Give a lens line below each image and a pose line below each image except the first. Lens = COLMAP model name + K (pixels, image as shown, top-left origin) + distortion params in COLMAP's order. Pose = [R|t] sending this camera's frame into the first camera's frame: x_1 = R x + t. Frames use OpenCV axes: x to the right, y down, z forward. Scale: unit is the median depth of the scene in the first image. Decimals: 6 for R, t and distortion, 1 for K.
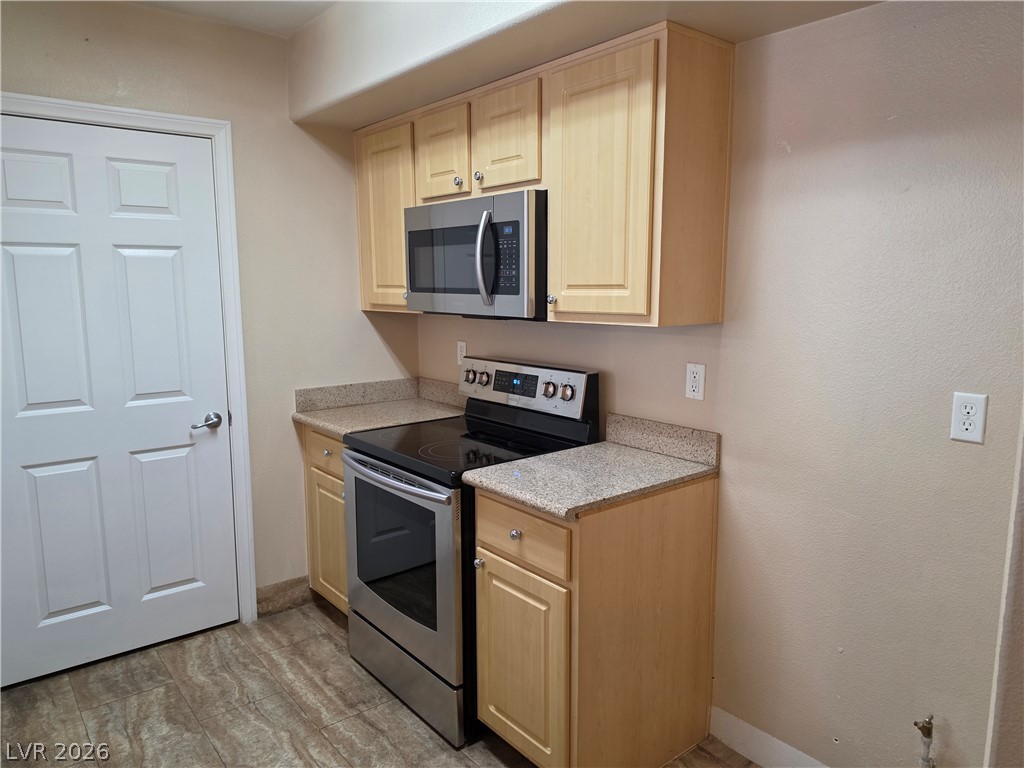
lens RADIAL K [[717.0, 0, 512.0], [0, 717.0, 384.0], [0, 0, 1]] dist [0.058982, -0.065658]
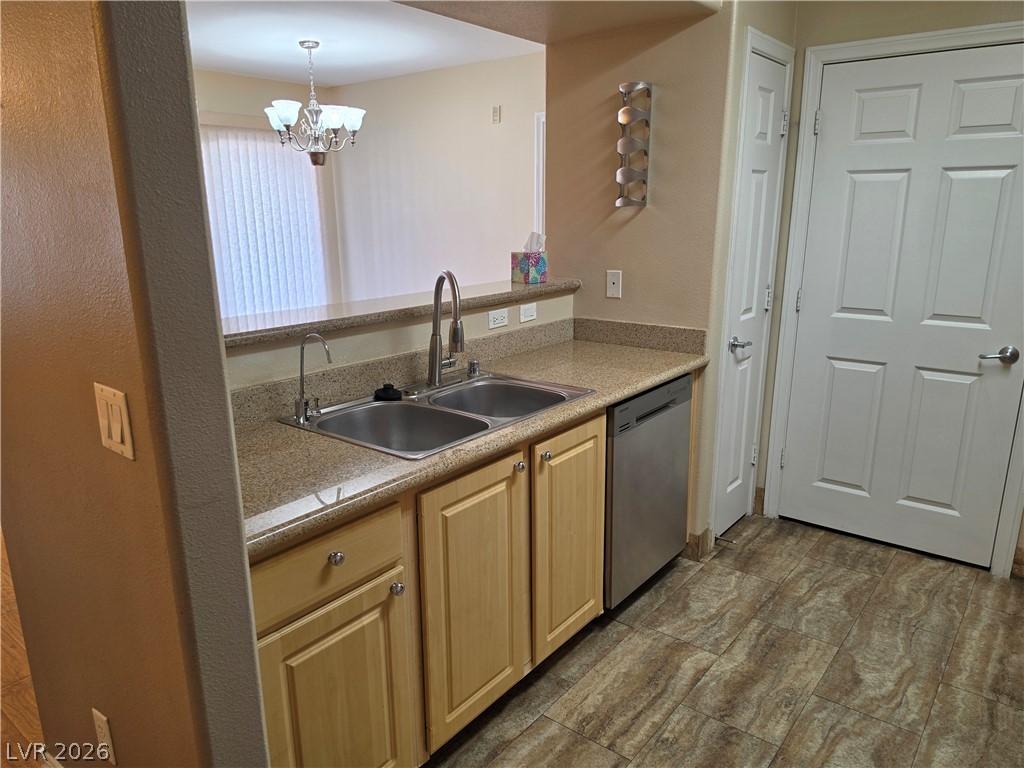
lens RADIAL K [[710.6, 0, 506.2], [0, 710.6, 394.7], [0, 0, 1]] dist [0.064068, -0.085323]
pose [[0.216441, 0.243350, -0.945481, 0.387762], [-0.128780, 0.967091, 0.219432, -0.023205], [0.967765, 0.074265, 0.240656, 0.177086]]
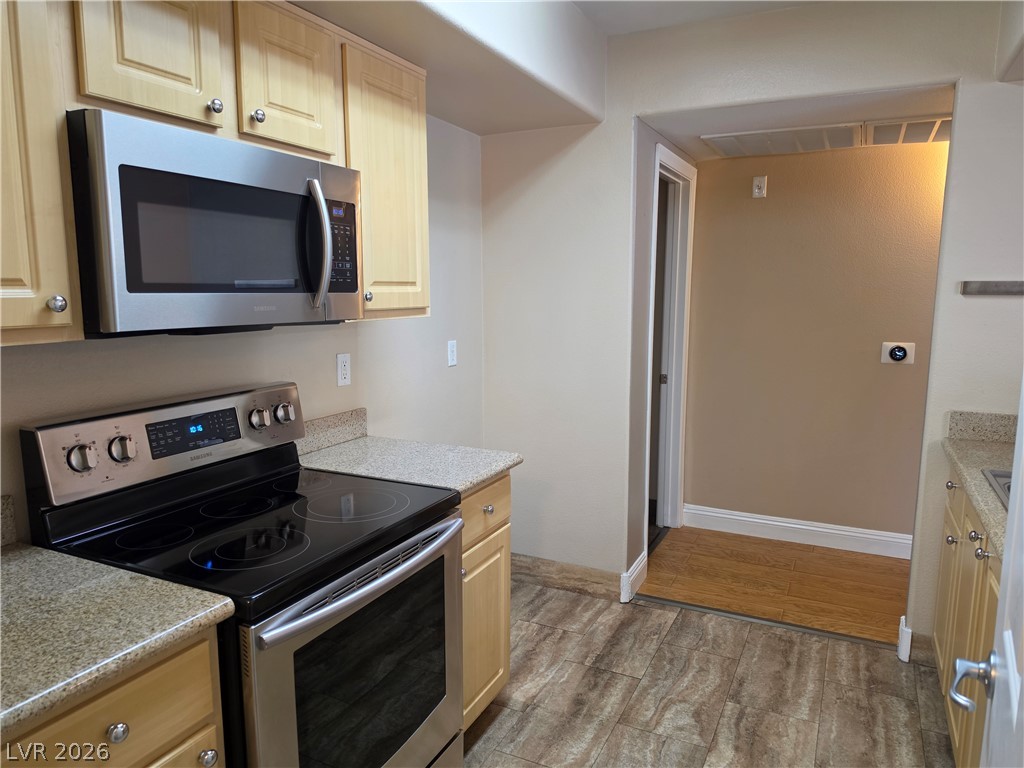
lens RADIAL K [[702.4, 0, 518.5], [0, 702.4, 384.7], [0, 0, 1]] dist [0.112106, -0.158225]
pose [[-0.433958, -0.118125, 0.893155, -0.749839], [0.131956, 0.972342, 0.192712, -0.138752], [-0.891217, 0.201486, -0.406369, 1.072419]]
